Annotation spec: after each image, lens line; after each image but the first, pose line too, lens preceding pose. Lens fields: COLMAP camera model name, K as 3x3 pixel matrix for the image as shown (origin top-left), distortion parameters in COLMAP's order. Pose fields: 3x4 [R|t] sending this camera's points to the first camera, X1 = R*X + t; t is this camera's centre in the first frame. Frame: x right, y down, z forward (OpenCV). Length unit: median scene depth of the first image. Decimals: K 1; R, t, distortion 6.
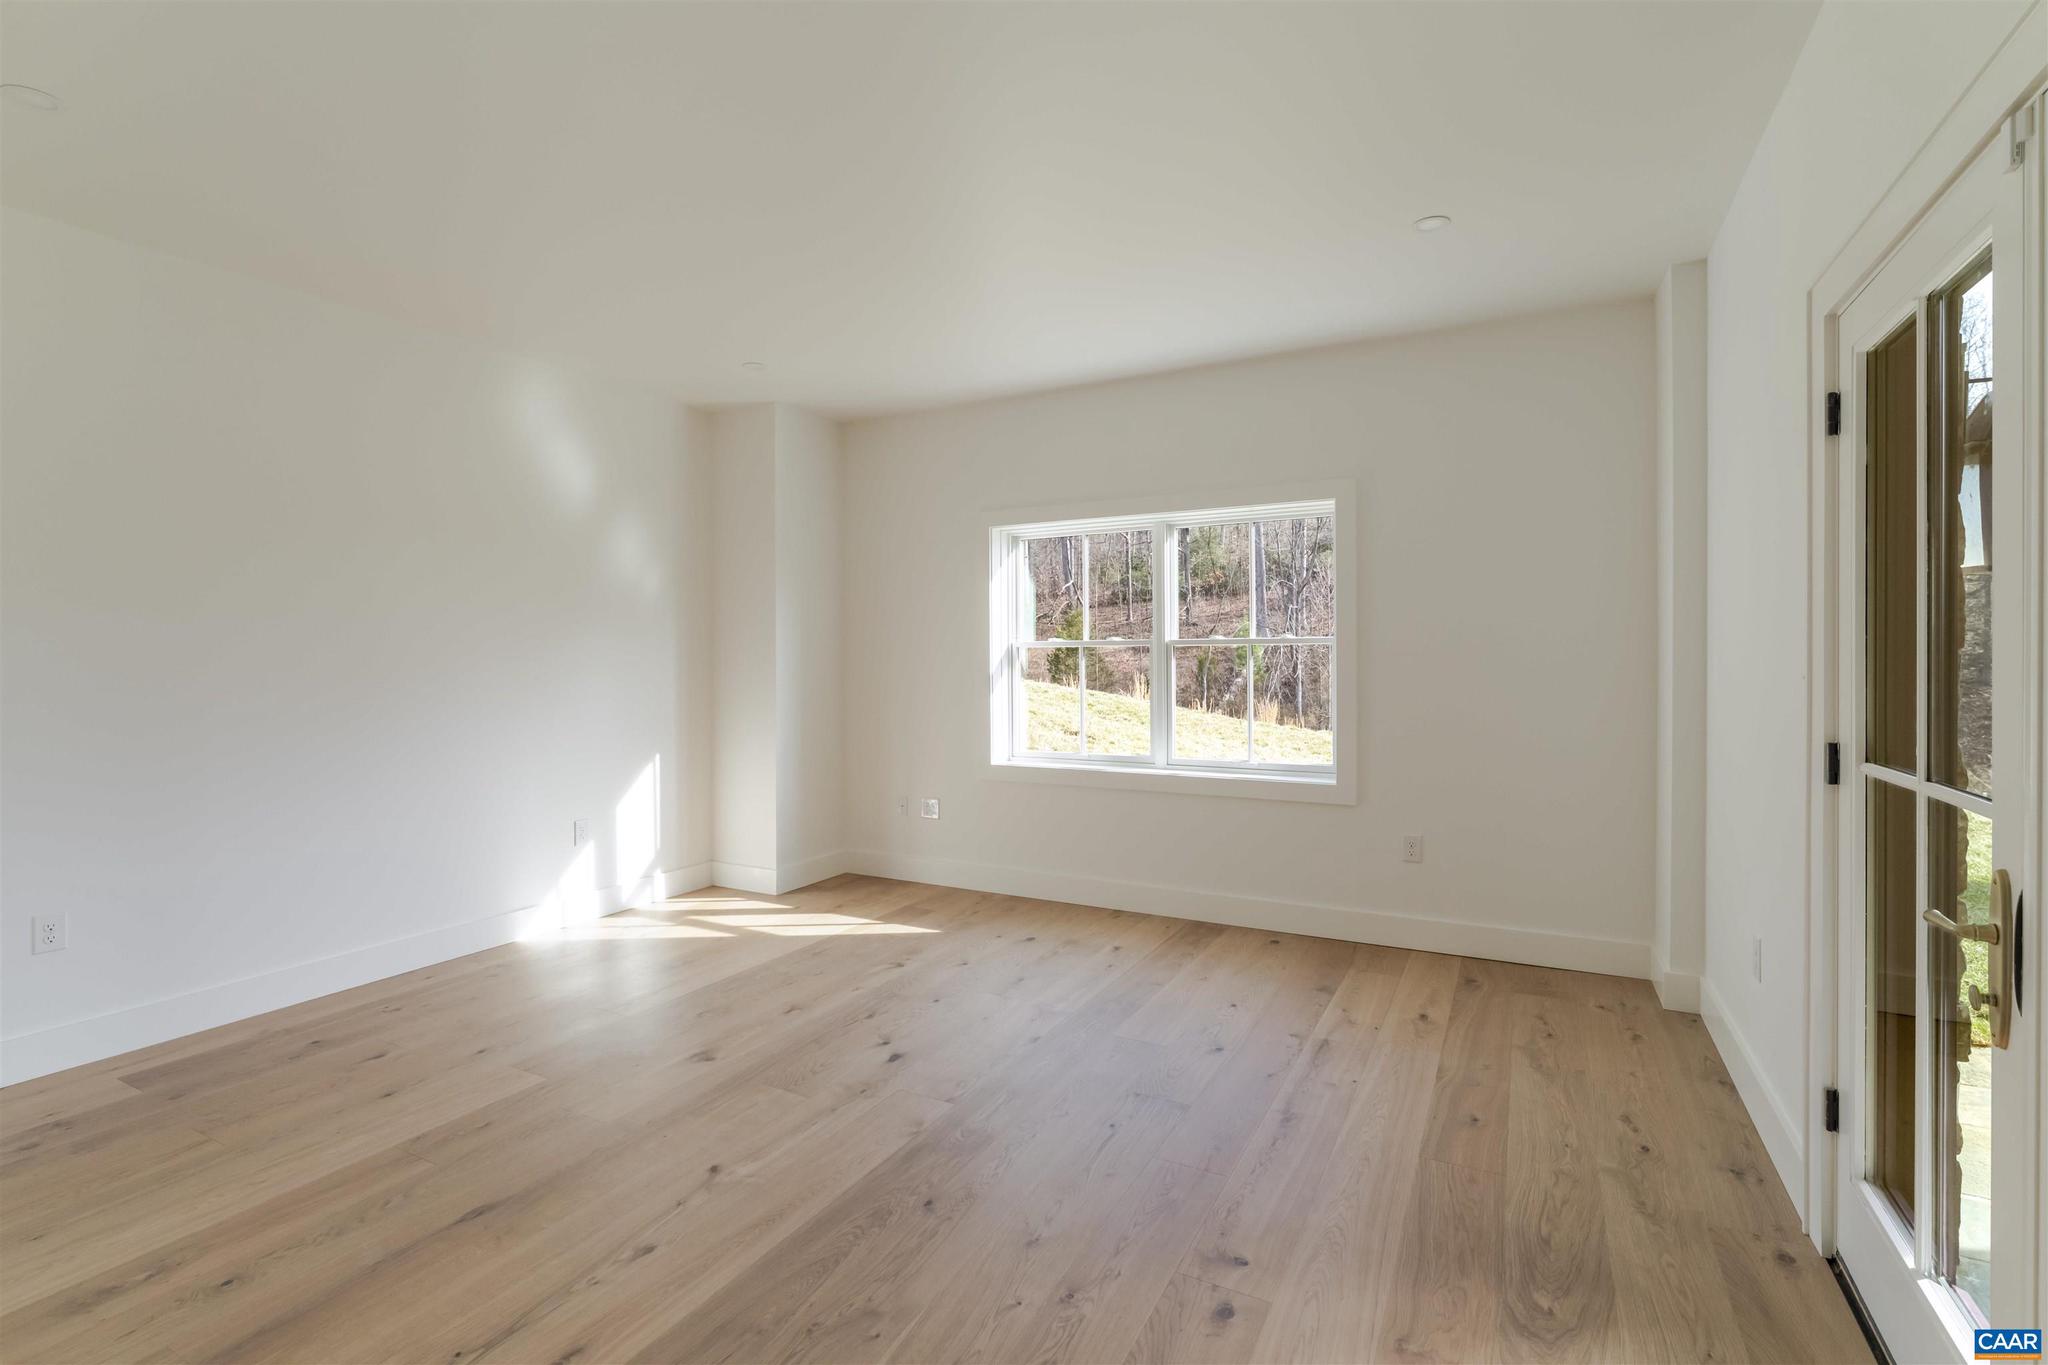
lens RADIAL K [[927.0, 0, 1017.3], [0, 927.0, 669.9], [0, 0, 1]] dist [0.001062, -0.000151]
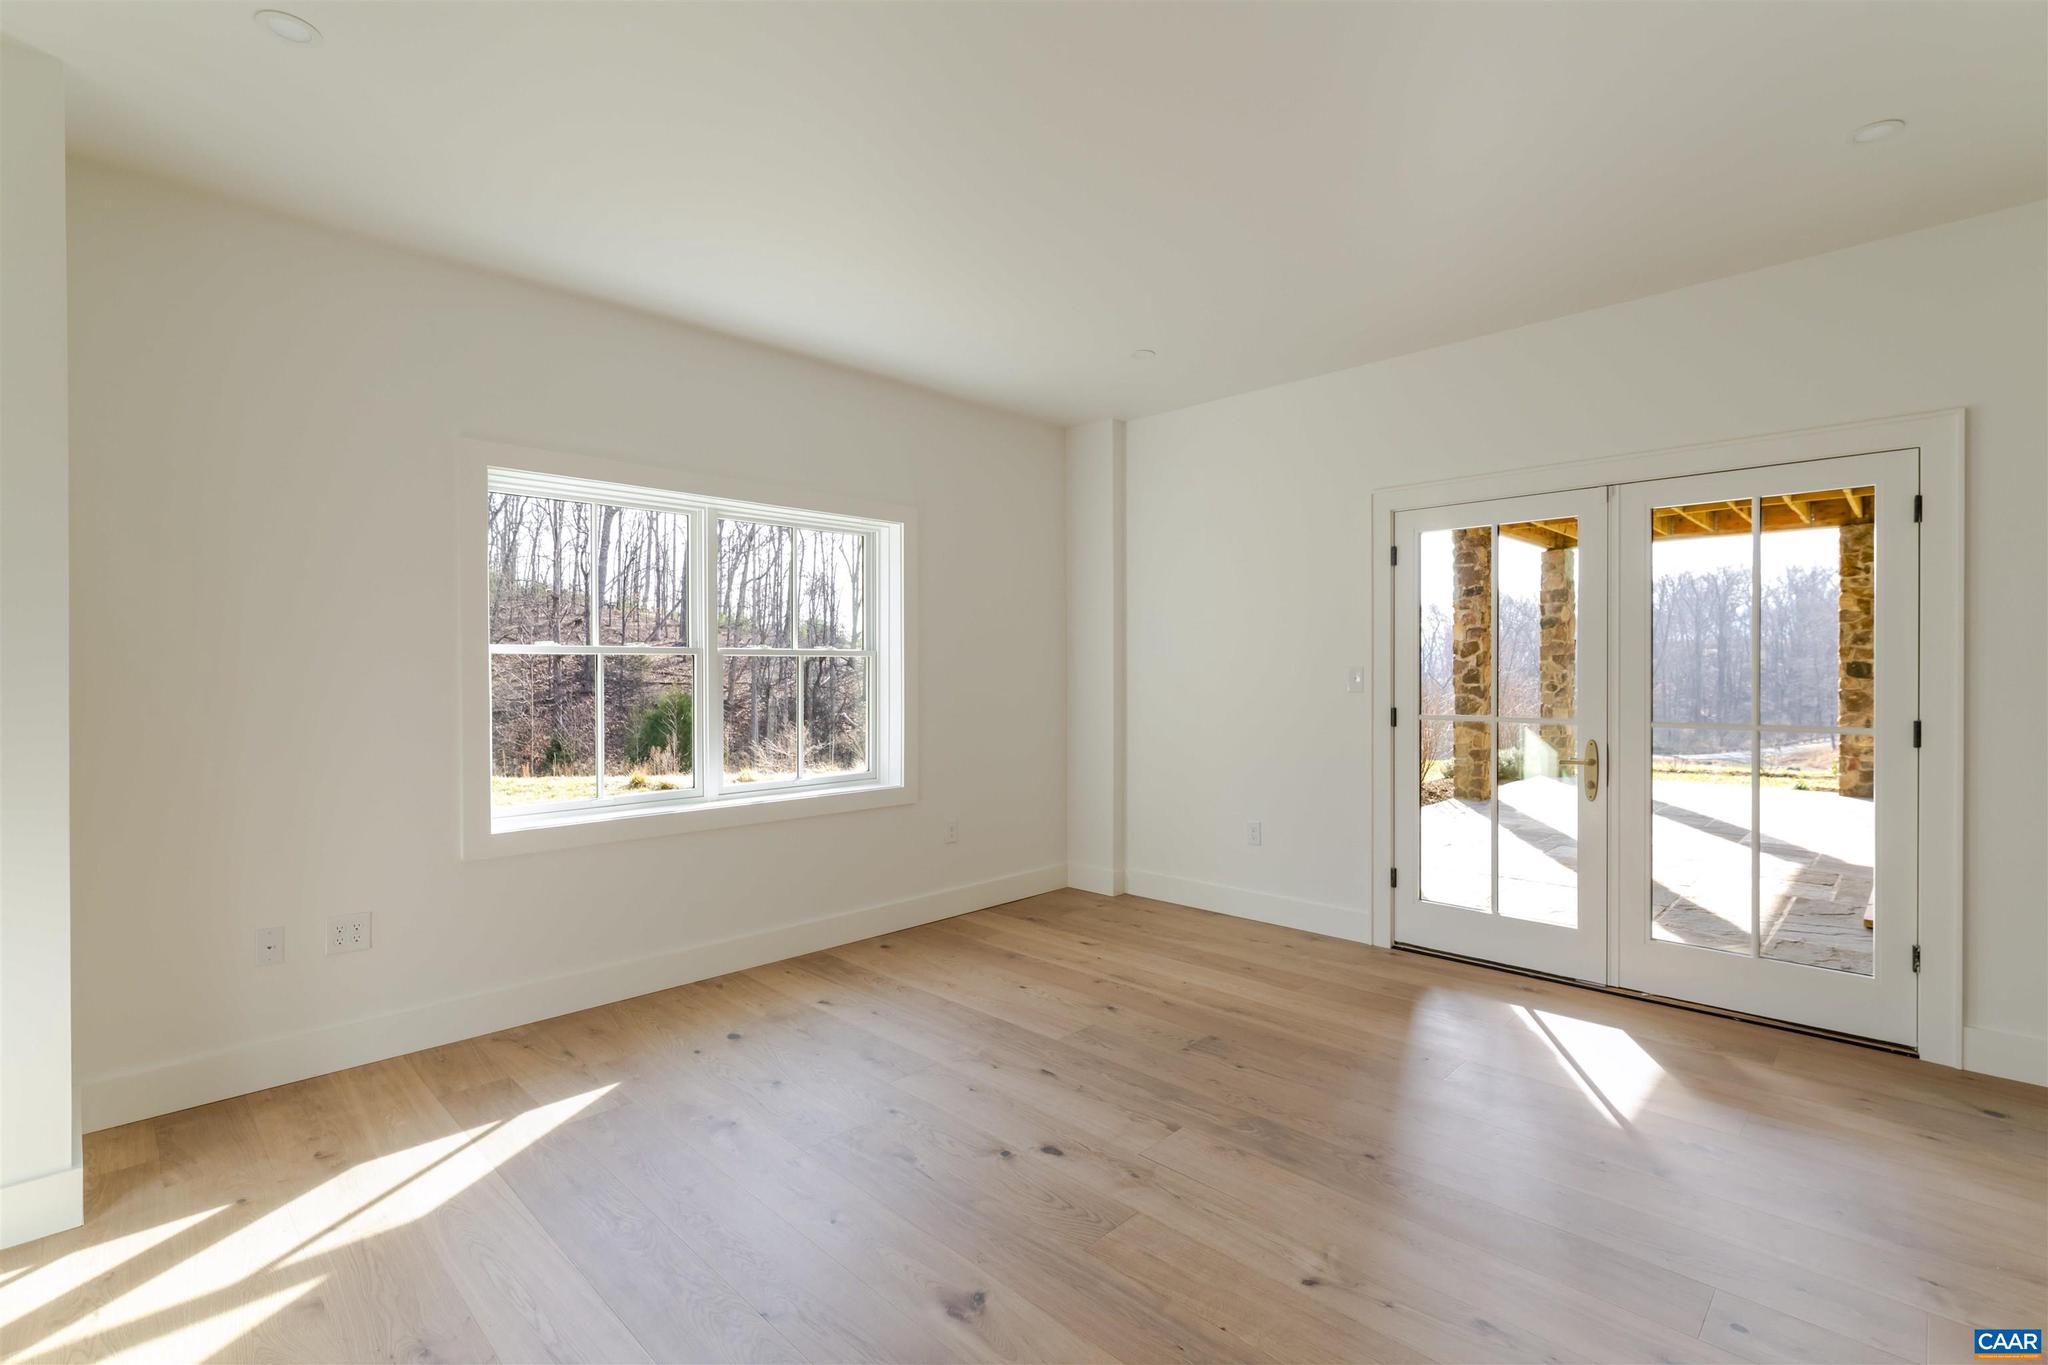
lens RADIAL K [[927.0, 0, 1021.0], [0, 927.0, 679.5], [0, 0, 1]] dist [0.001062, -0.000151]
pose [[0.272582, -0.005023, 0.962119, -0.900416], [0.013028, 0.999914, 0.001530, -0.004261], [-0.962044, 0.012117, 0.272624, 0.766981]]
